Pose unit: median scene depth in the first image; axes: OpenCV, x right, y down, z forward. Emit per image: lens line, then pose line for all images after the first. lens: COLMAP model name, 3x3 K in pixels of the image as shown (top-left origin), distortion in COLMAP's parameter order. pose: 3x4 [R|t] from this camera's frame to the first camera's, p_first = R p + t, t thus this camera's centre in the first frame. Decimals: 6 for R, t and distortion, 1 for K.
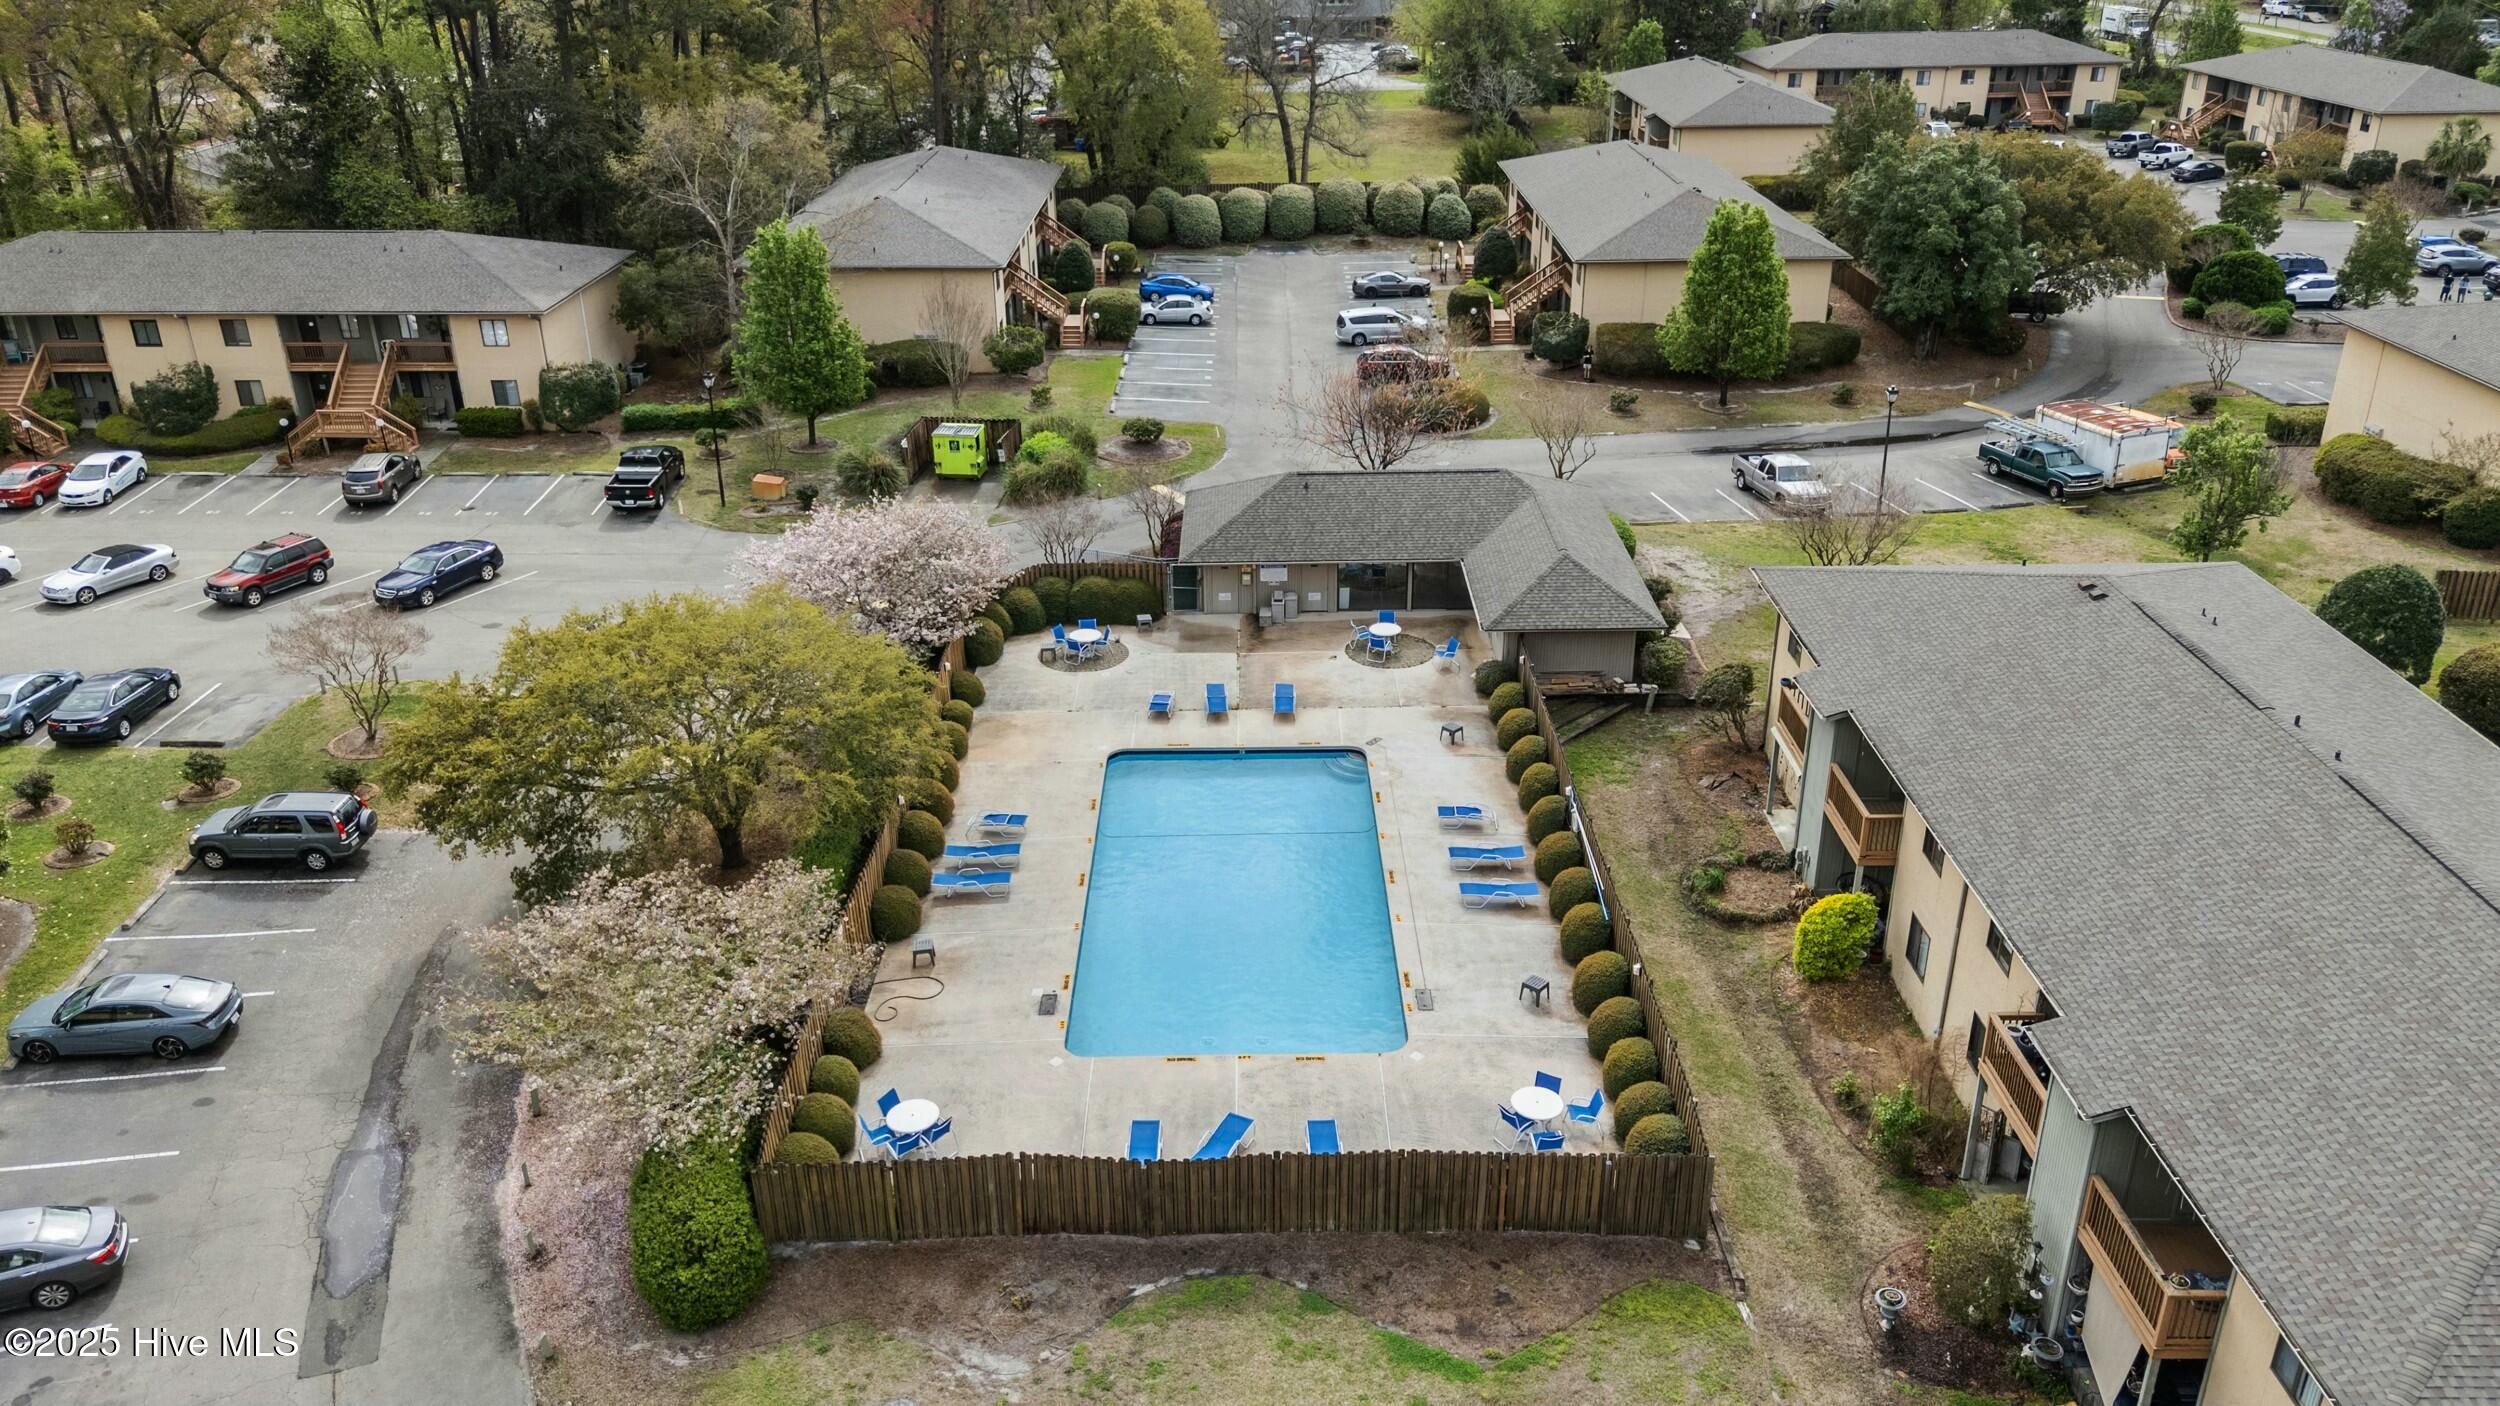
lens RADIAL K [[1819.9, 0, 1250.0], [0, 1819.9, 703.0], [0, 0, 1]] dist [0.033268, -0.000606]
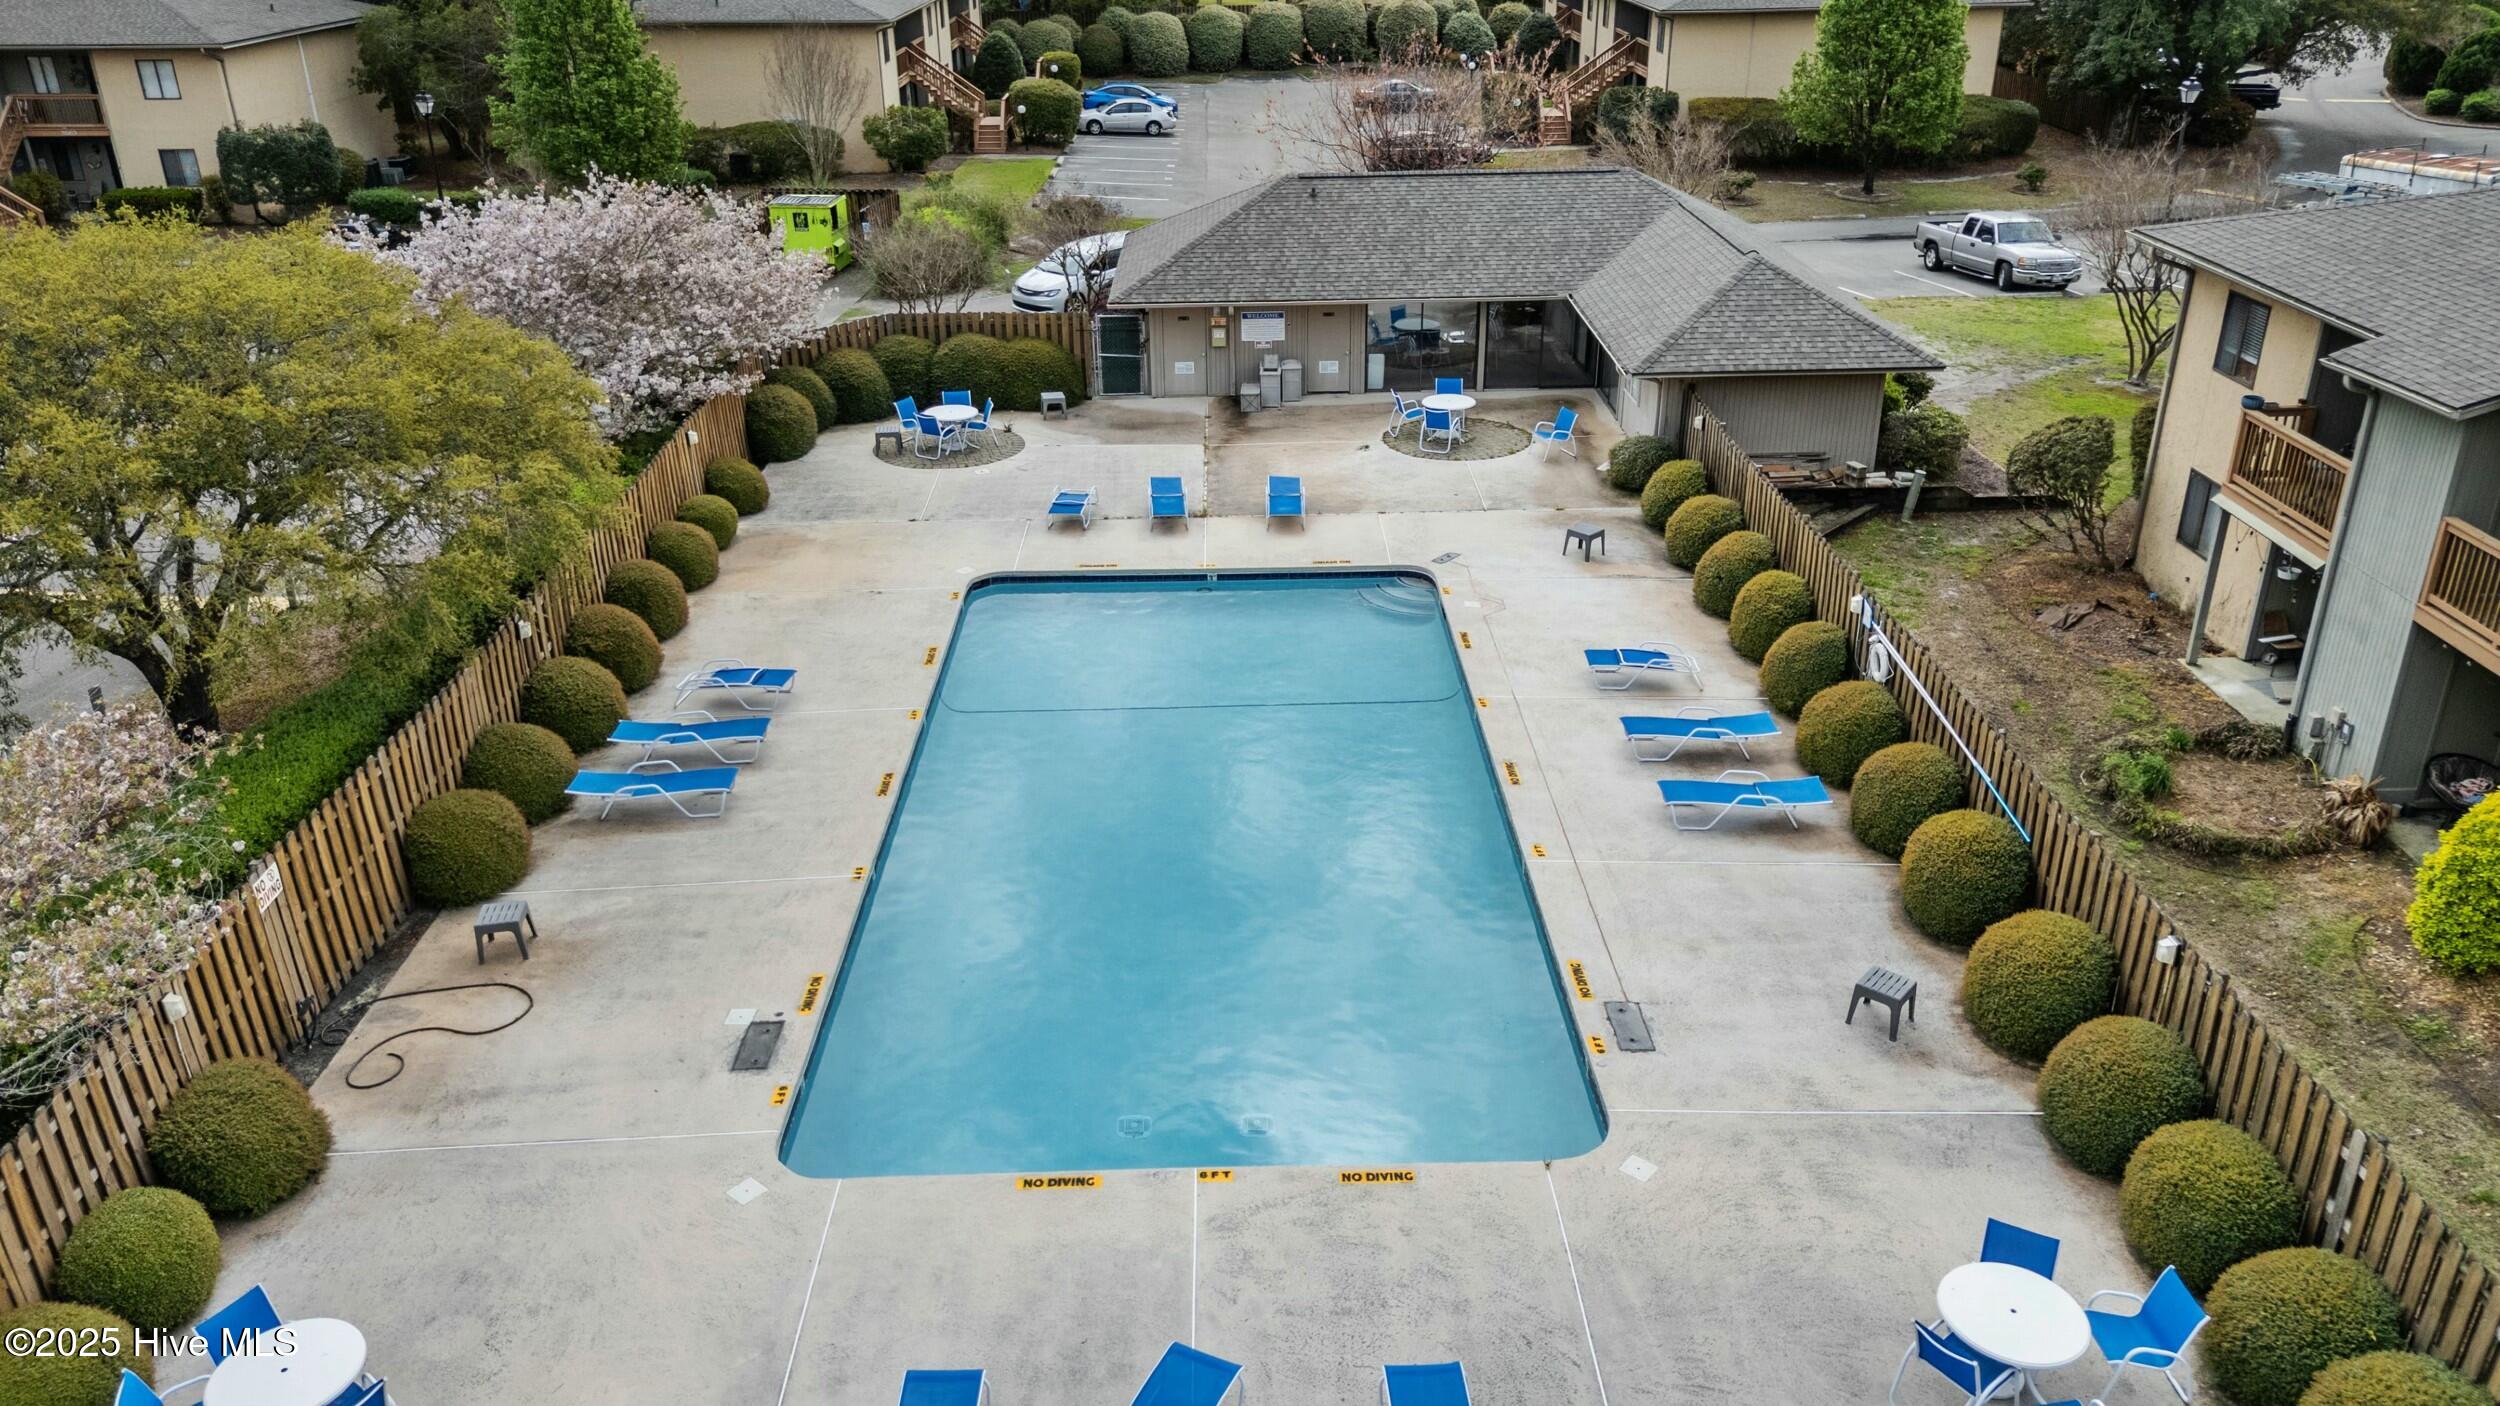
lens RADIAL K [[1843.8, 0, 1250.0], [0, 1843.8, 703.0], [0, 0, 1]] dist [0.001752, 0.002049]
pose [[0.999909, -0.007344, 0.011302, 0.000623], [0.007334, 0.999973, 0.000868, 0.061712], [-0.011308, -0.000785, 0.999936, 0.409066]]
